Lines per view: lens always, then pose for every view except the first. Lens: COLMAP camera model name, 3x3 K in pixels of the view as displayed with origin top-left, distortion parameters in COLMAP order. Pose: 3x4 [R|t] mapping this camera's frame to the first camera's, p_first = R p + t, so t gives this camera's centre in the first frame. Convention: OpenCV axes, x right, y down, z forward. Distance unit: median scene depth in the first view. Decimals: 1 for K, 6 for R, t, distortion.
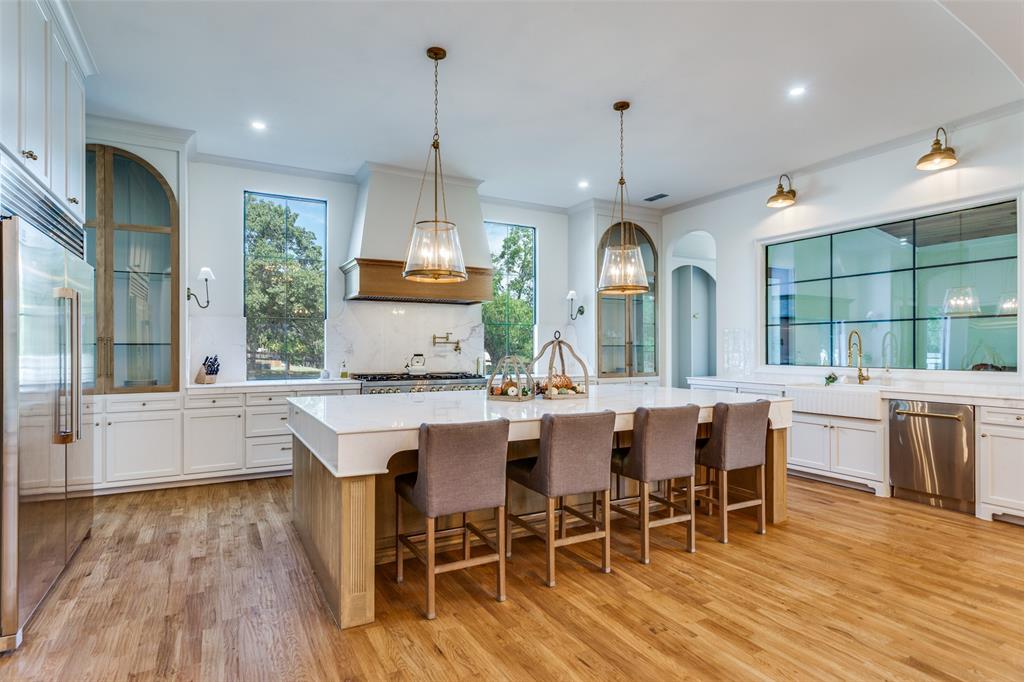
lens RADIAL K [[546.7, 0, 513.3], [0, 546.7, 343.9], [0, 0, 1]] dist [-0.000909, 0.000529]
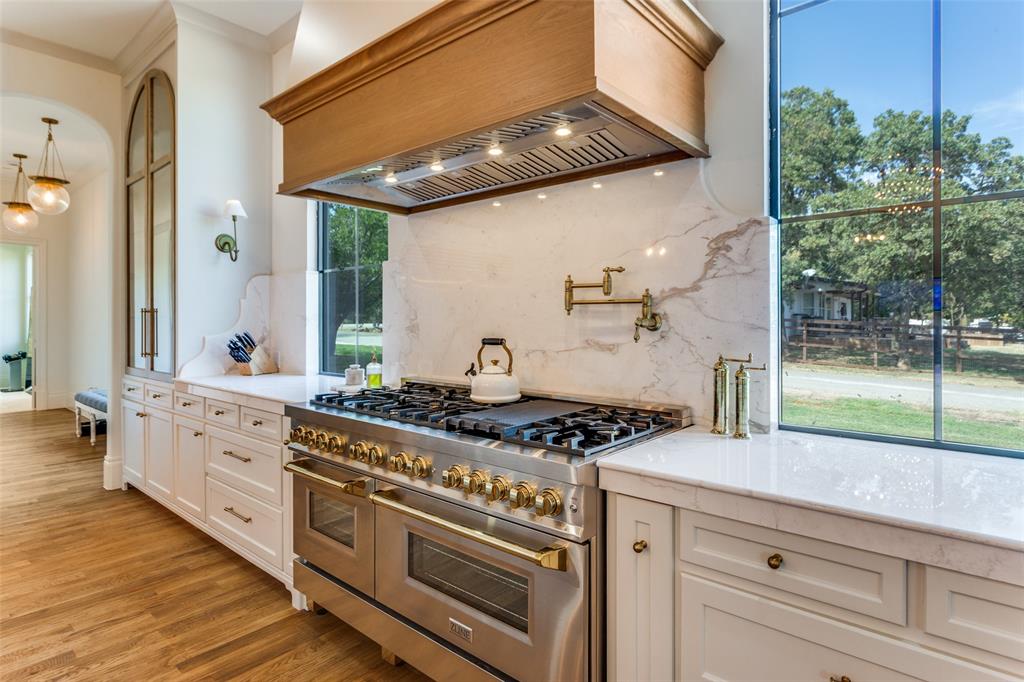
lens RADIAL K [[546.7, 0, 511.1], [0, 546.7, 331.3], [0, 0, 1]] dist [-0.000909, 0.000529]
pose [[0.345882, 0.016927, -0.938125, 0.158265], [0.012217, 0.999671, 0.022541, 0.007098], [0.938199, -0.019258, 0.345561, 0.955096]]
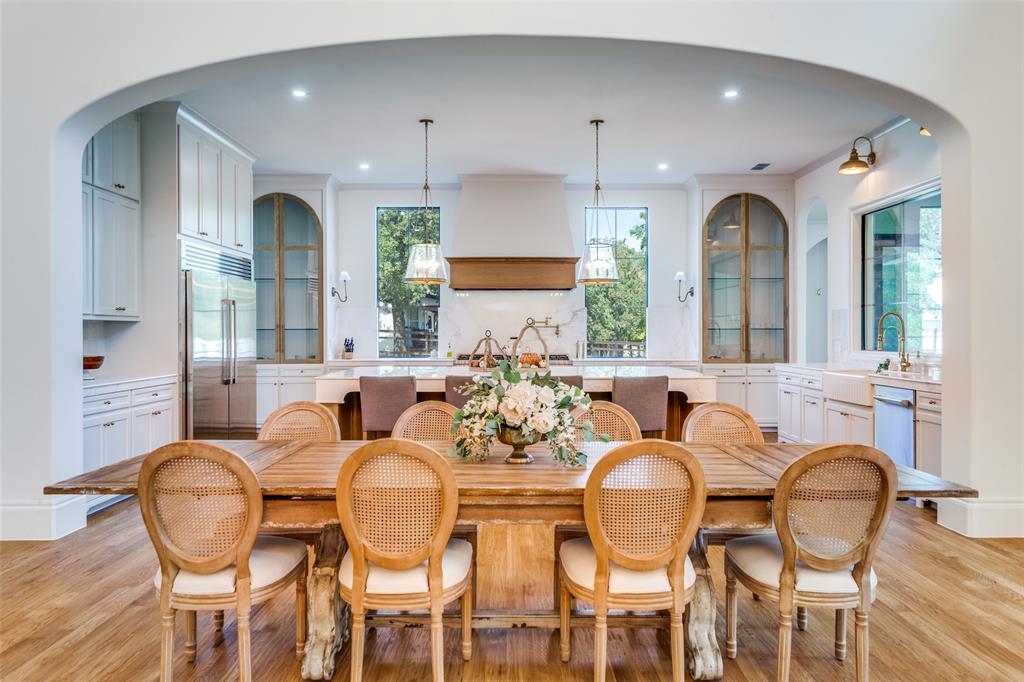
lens RADIAL K [[723.0, 0, 511.4], [0, 723.0, 340.6], [0, 0, 1]] dist [0.001501, 0.000152]
pose [[0.881046, 0.003917, -0.473014, 0.551482], [0.005469, 0.999815, 0.018467, -0.002119], [0.472998, -0.018857, 0.880861, -0.317340]]
